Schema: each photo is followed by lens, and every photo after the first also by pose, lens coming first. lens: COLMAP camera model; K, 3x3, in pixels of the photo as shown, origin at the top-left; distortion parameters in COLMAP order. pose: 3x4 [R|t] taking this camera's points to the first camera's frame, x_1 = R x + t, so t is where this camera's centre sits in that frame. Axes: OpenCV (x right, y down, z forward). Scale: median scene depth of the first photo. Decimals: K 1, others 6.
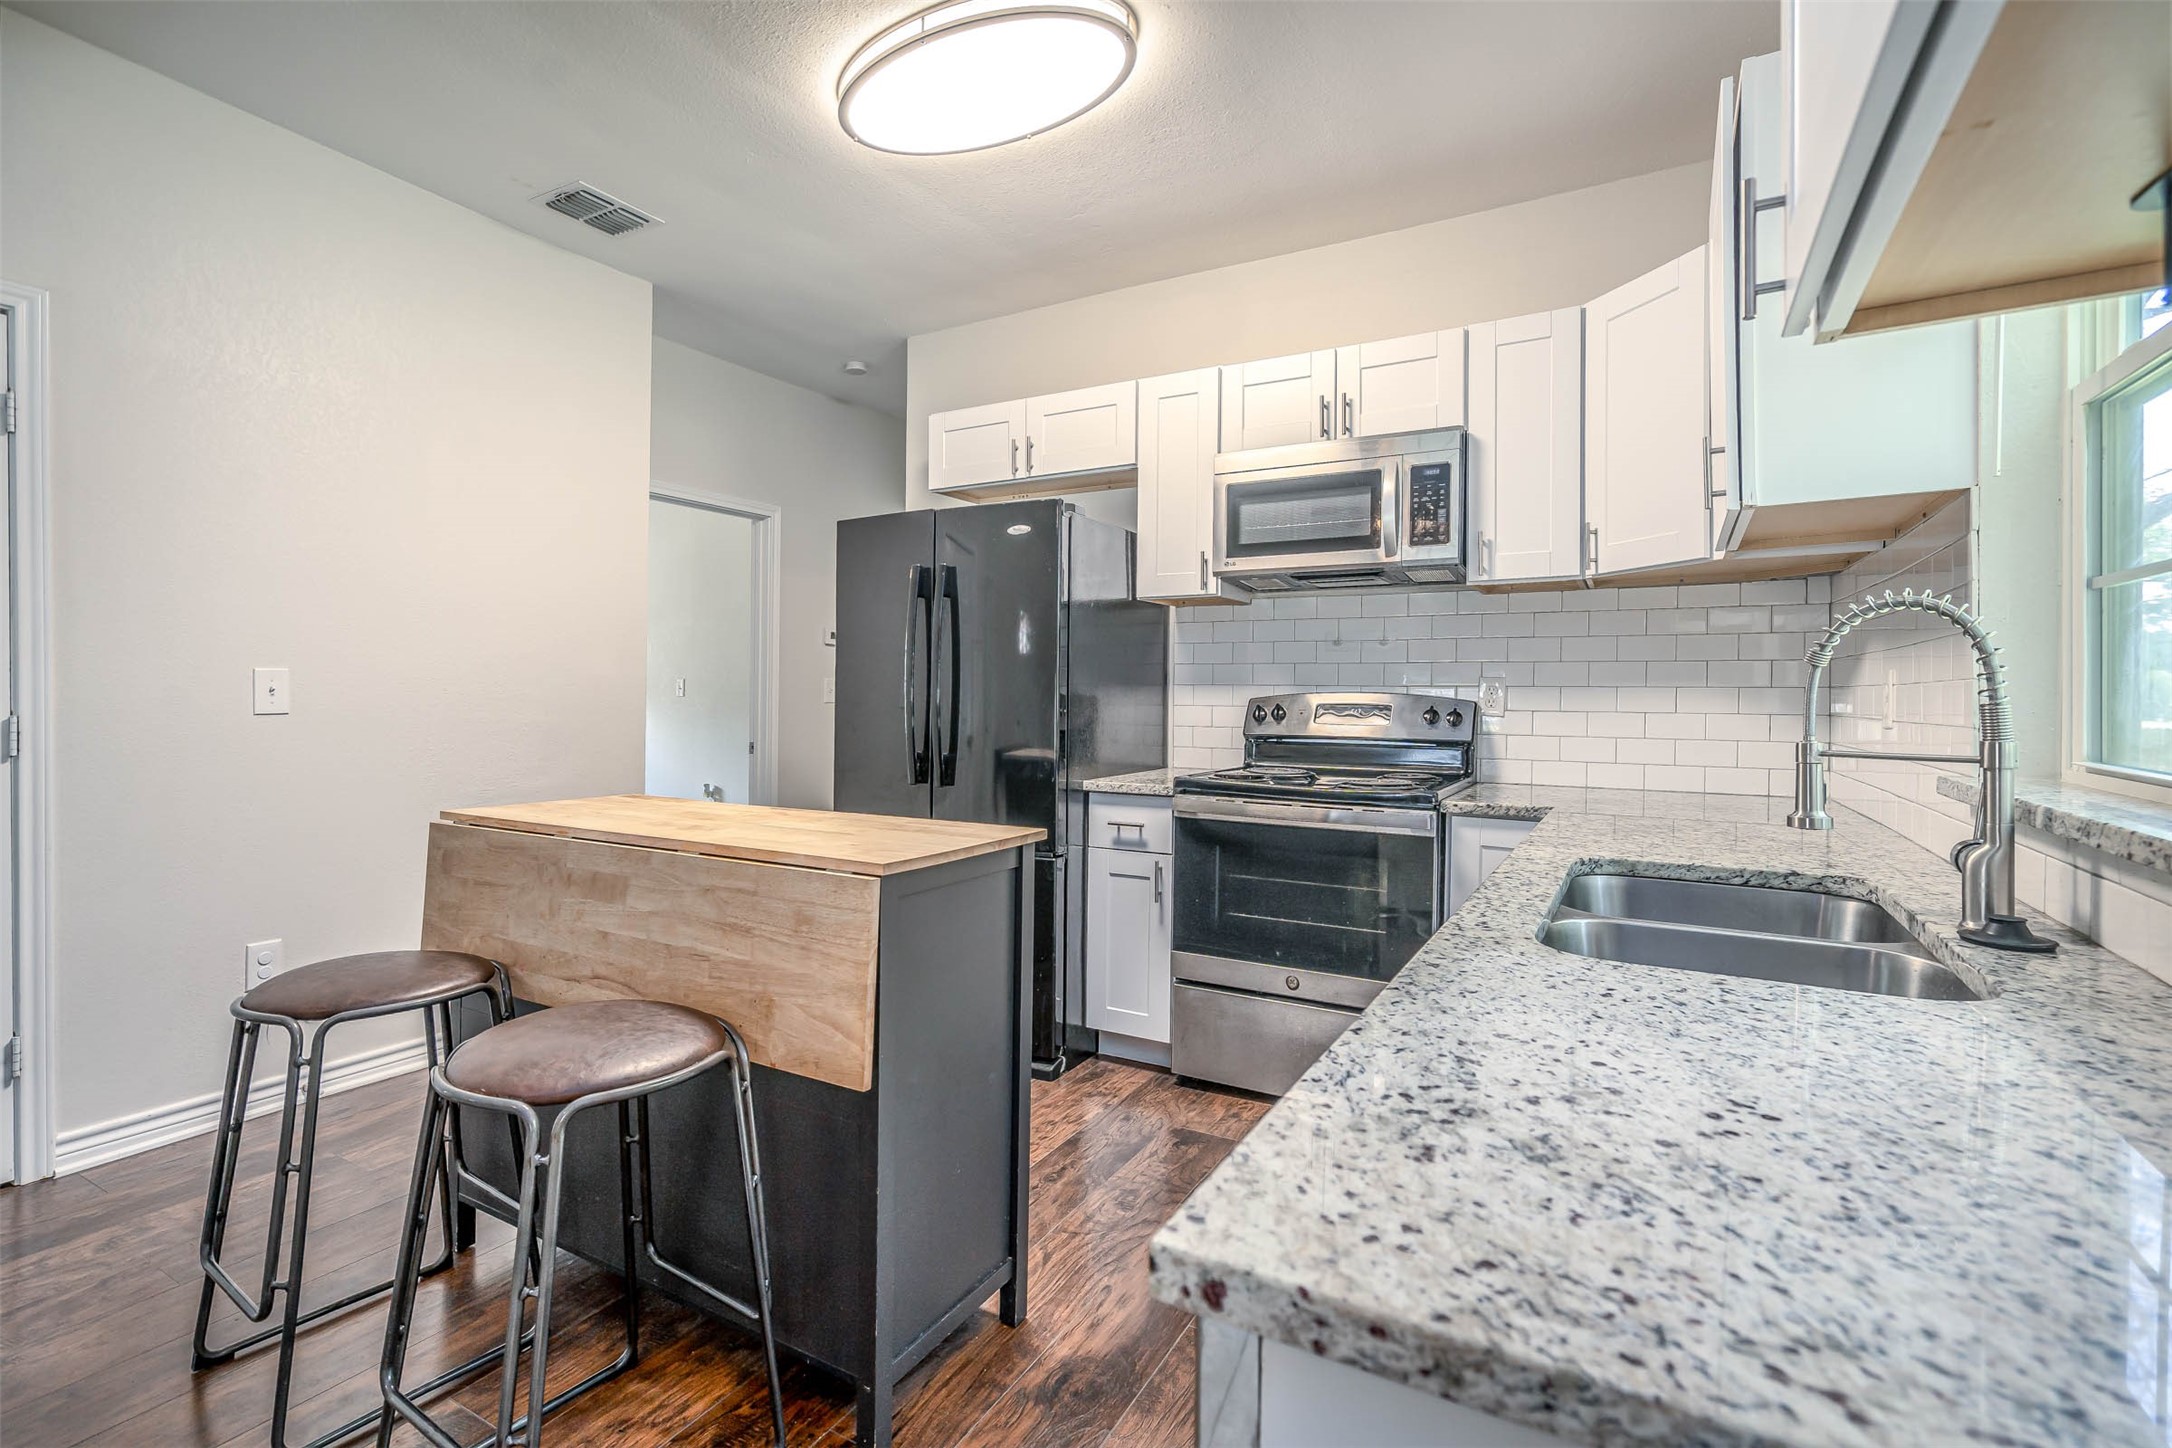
lens RADIAL K [[987.9, 0, 1088.5], [0, 987.9, 675.5], [0, 0, 1]] dist [0.000062, 0.000179]
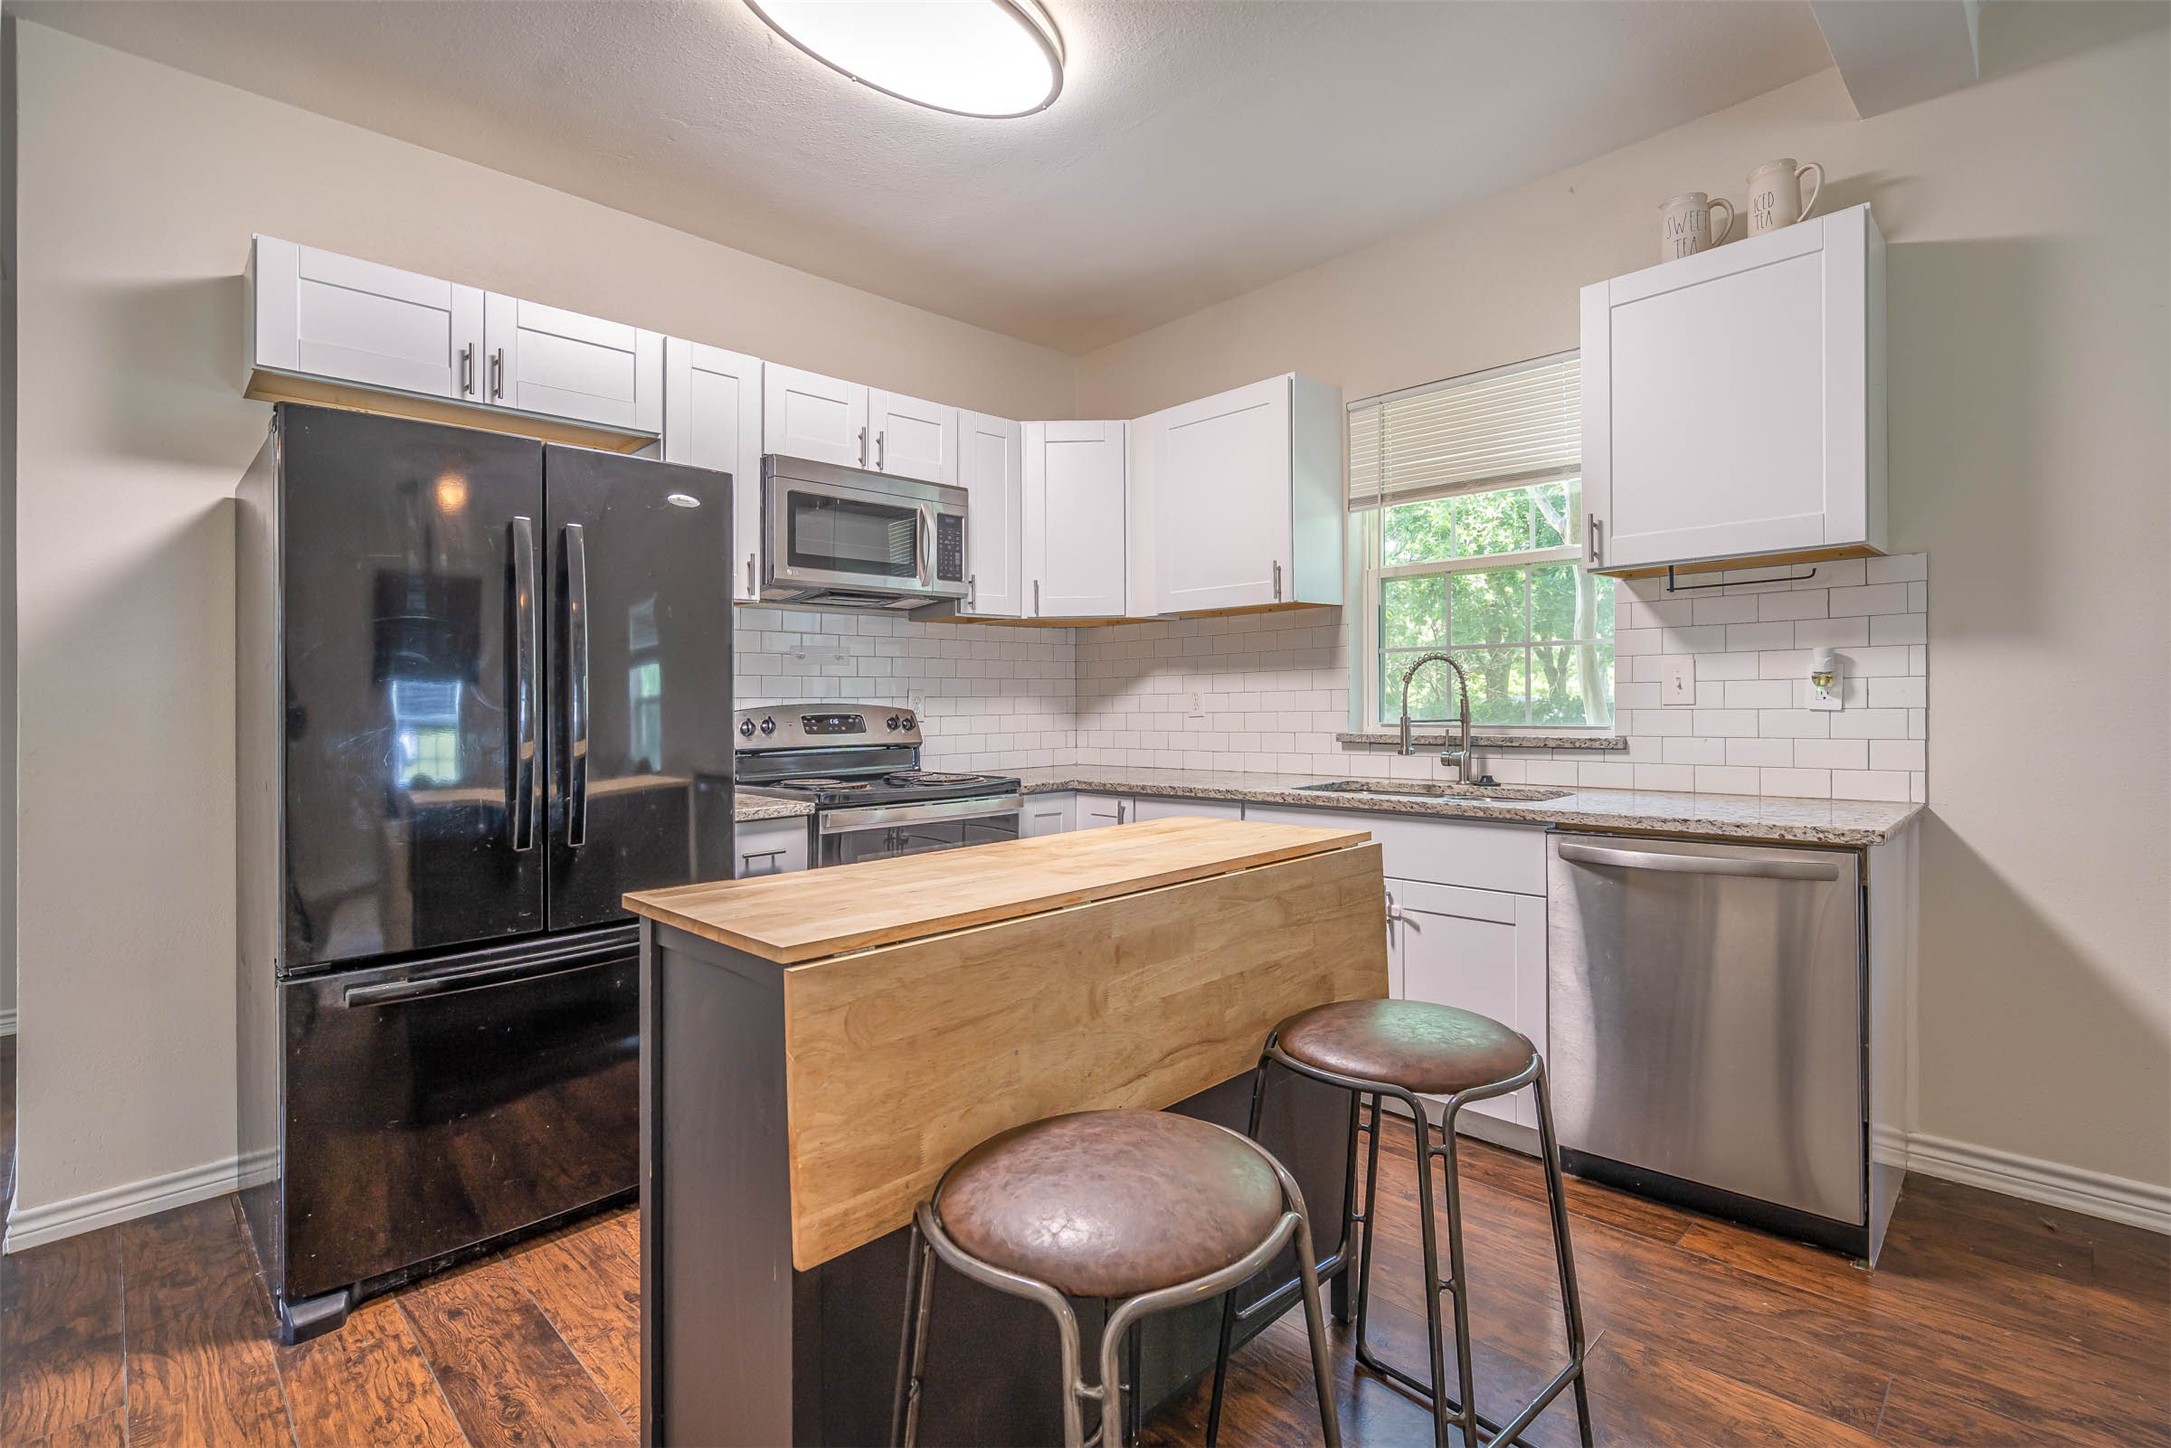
lens RADIAL K [[987.5, 0, 1088.0], [0, 987.5, 675.6], [0, 0, 1]] dist [0.000062, 0.000179]
pose [[0.290882, 0.015962, 0.956626, -0.756699], [-0.003455, 0.999872, -0.015633, 0.002593], [-0.956753, 0.001242, 0.290900, 0.481376]]
